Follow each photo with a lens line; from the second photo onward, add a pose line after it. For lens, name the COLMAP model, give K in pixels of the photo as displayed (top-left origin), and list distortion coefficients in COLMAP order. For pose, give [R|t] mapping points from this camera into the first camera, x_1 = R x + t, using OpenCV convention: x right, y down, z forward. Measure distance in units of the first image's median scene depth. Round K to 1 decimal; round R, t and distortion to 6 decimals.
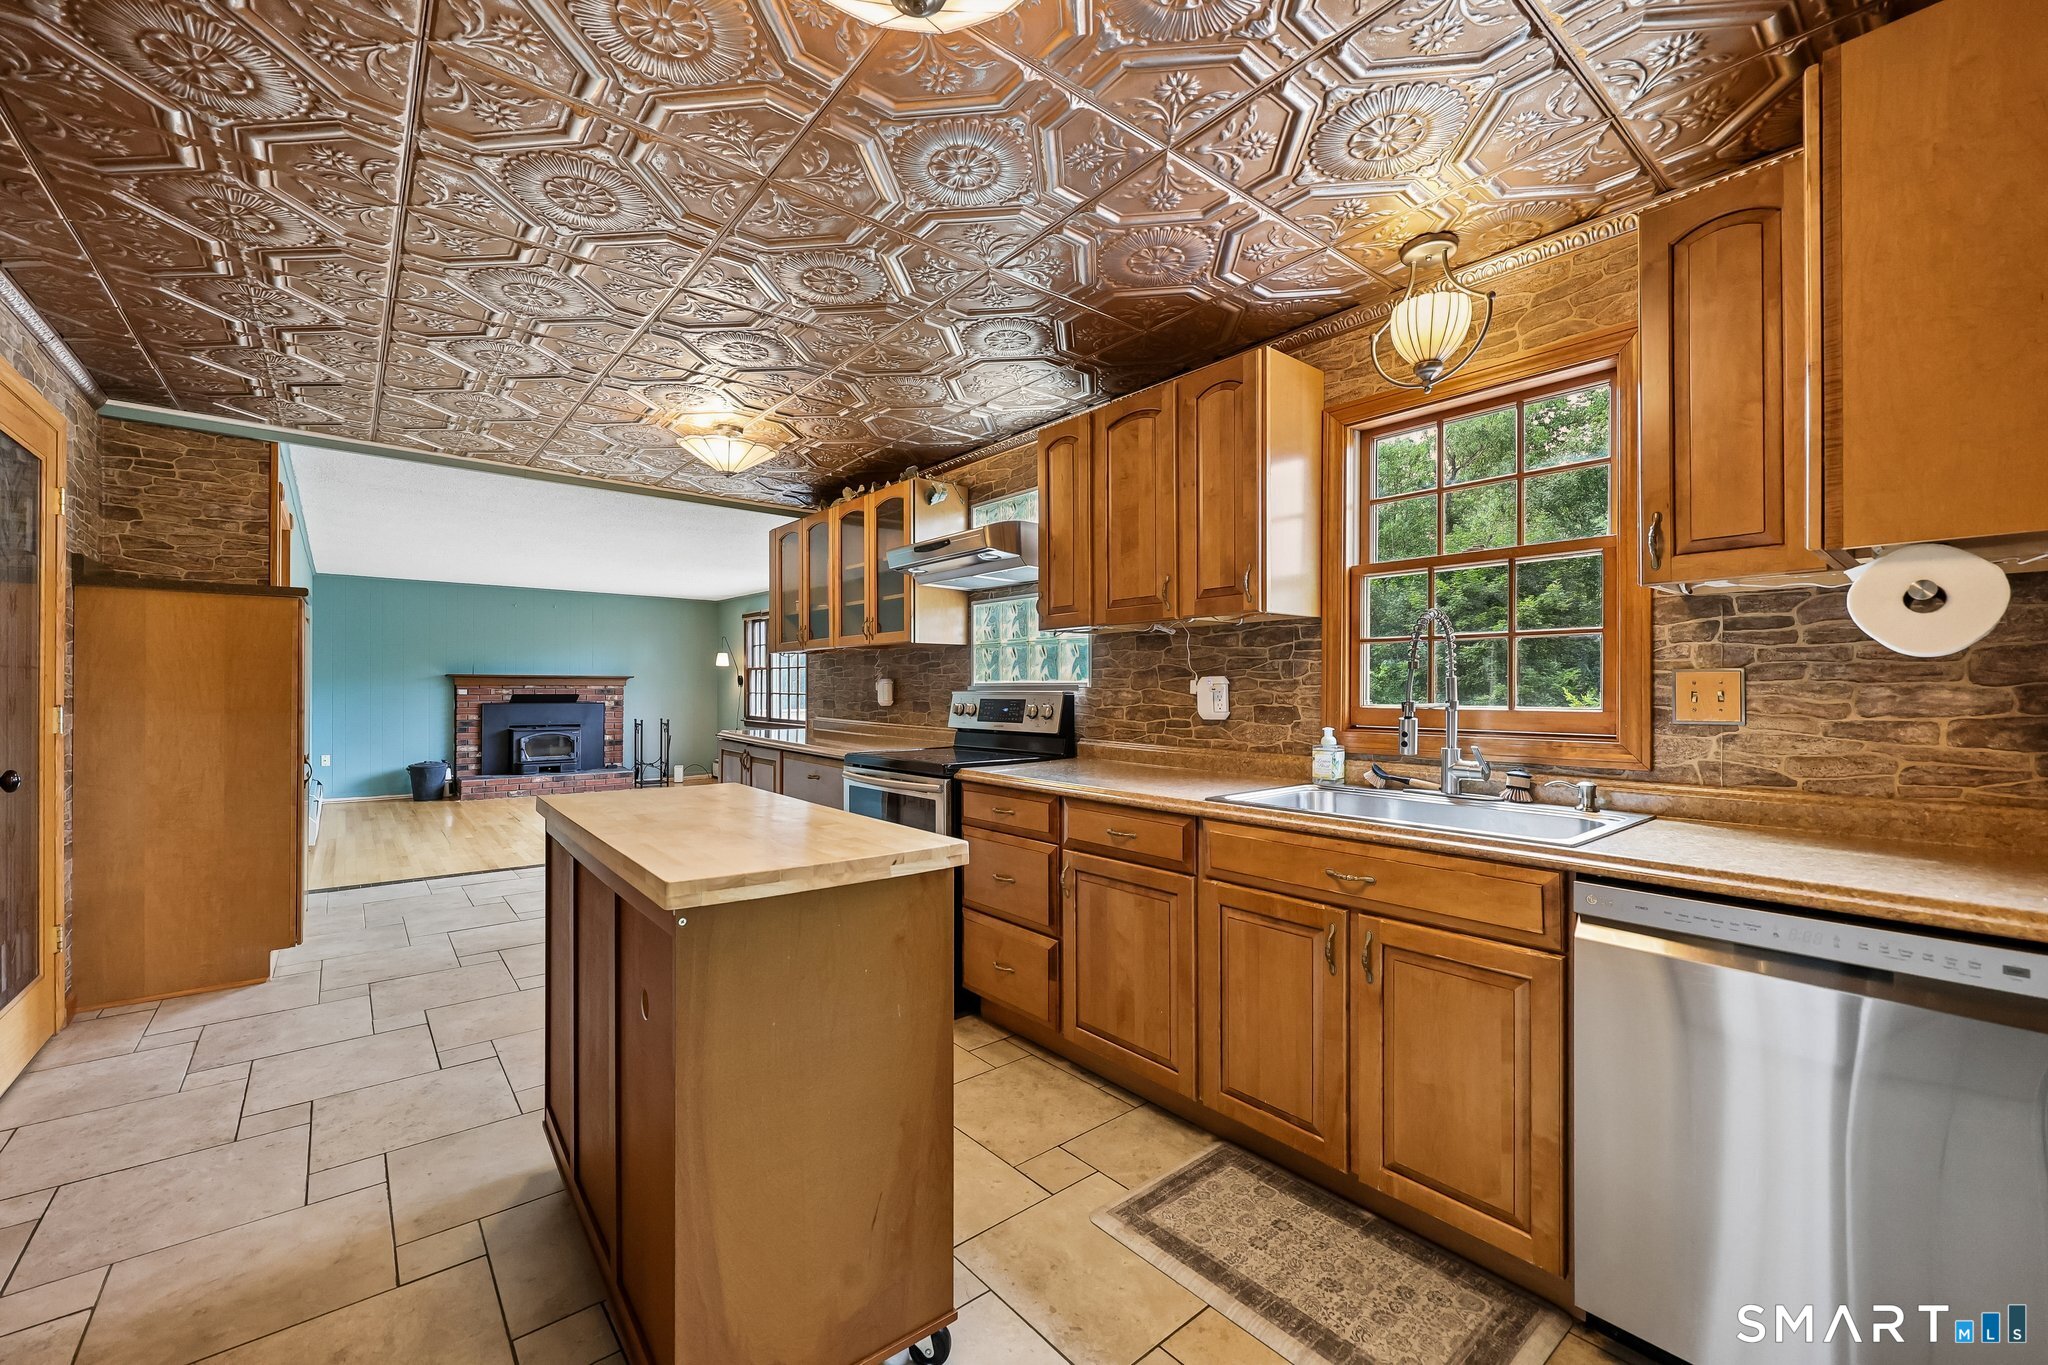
lens RADIAL K [[829.9, 0, 1020.6], [0, 829.9, 686.7], [0, 0, 1]] dist [0.002310, 0.000078]
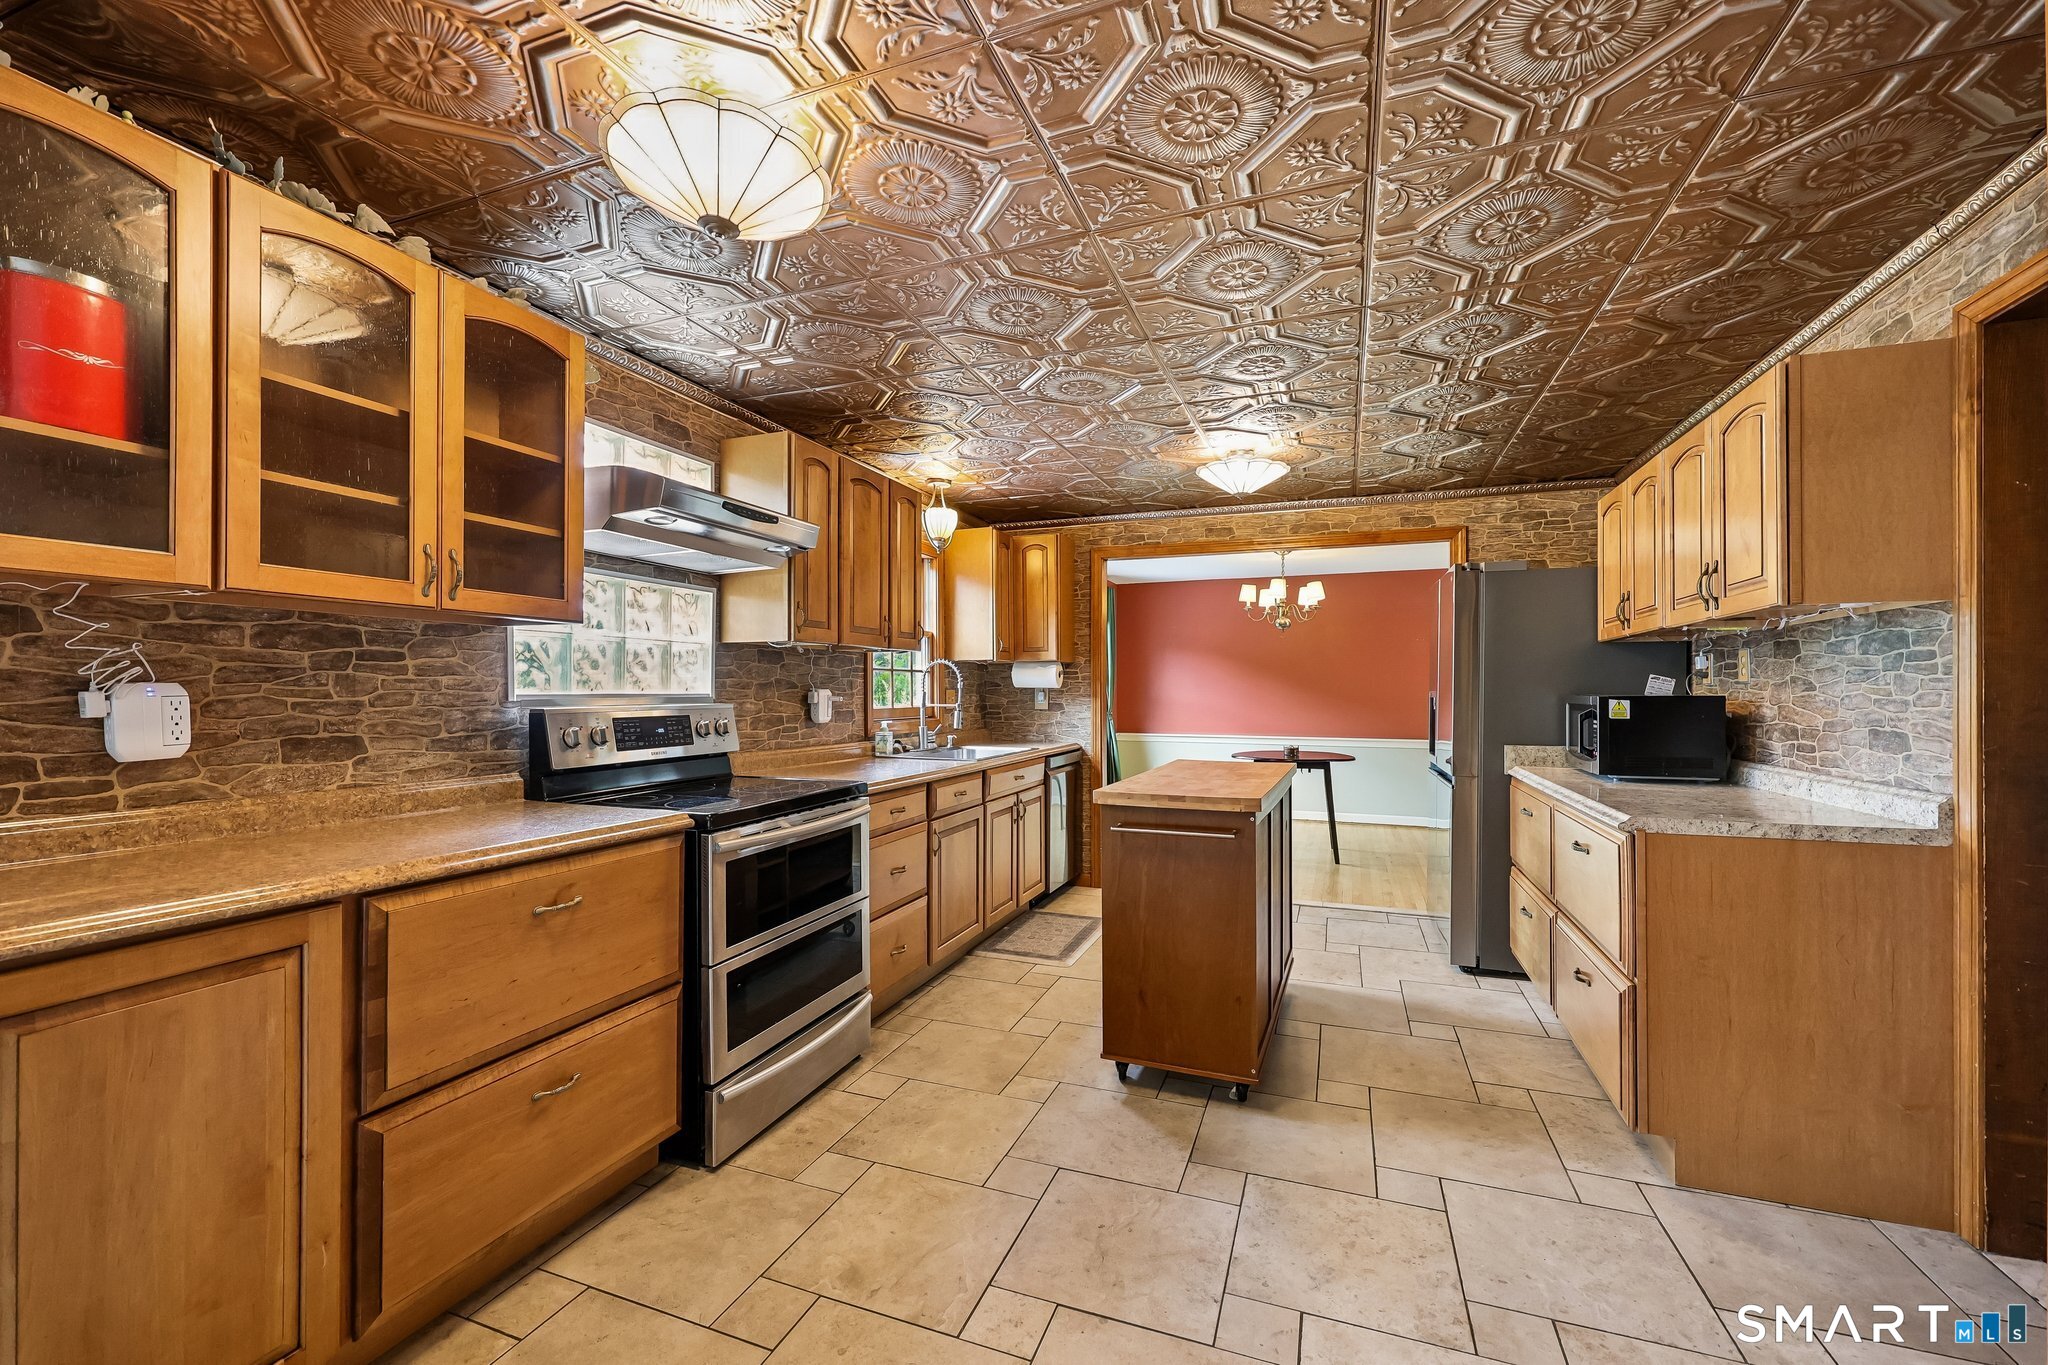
lens RADIAL K [[829.9, 0, 1024.2], [0, 829.9, 687.5], [0, 0, 1]] dist [0.002310, 0.000078]
pose [[-0.494631, 0.004043, 0.869094, -0.858970], [-0.001860, 0.999982, -0.005710, -0.006956], [-0.869101, -0.004441, -0.494614, 1.125165]]
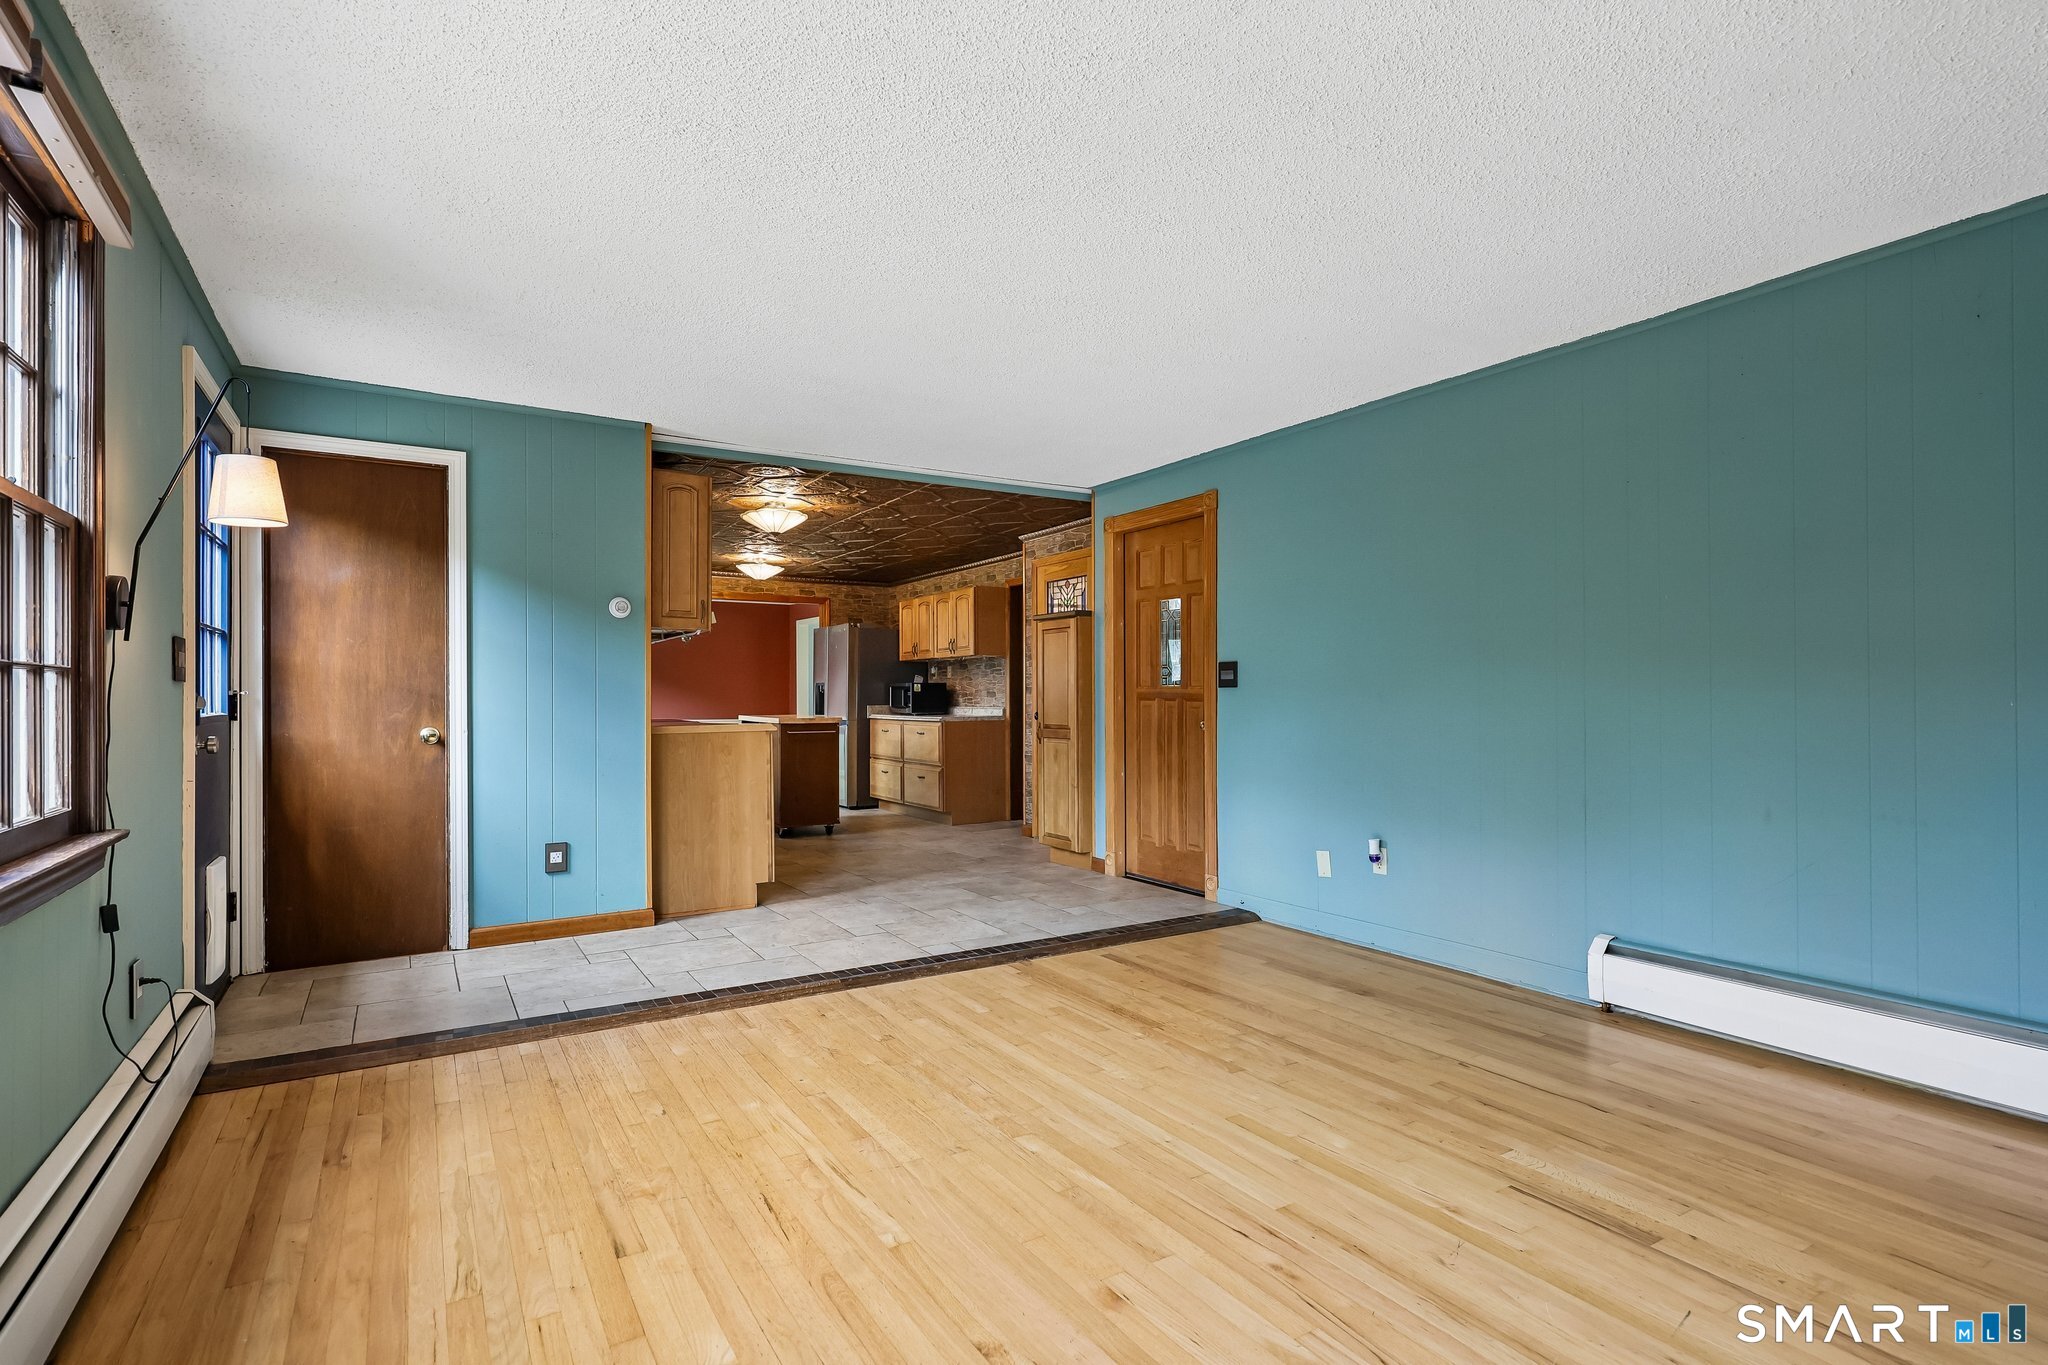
lens RADIAL K [[1011.4, 0, 1030.7], [0, 1011.4, 688.8], [0, 0, 1]] dist [0.001734, -0.000089]
pose [[-0.990990, 0.004893, 0.133848, -1.090657], [0.003633, 0.999947, -0.009658, 0.039184], [-0.133888, -0.009085, -0.990955, 2.837550]]
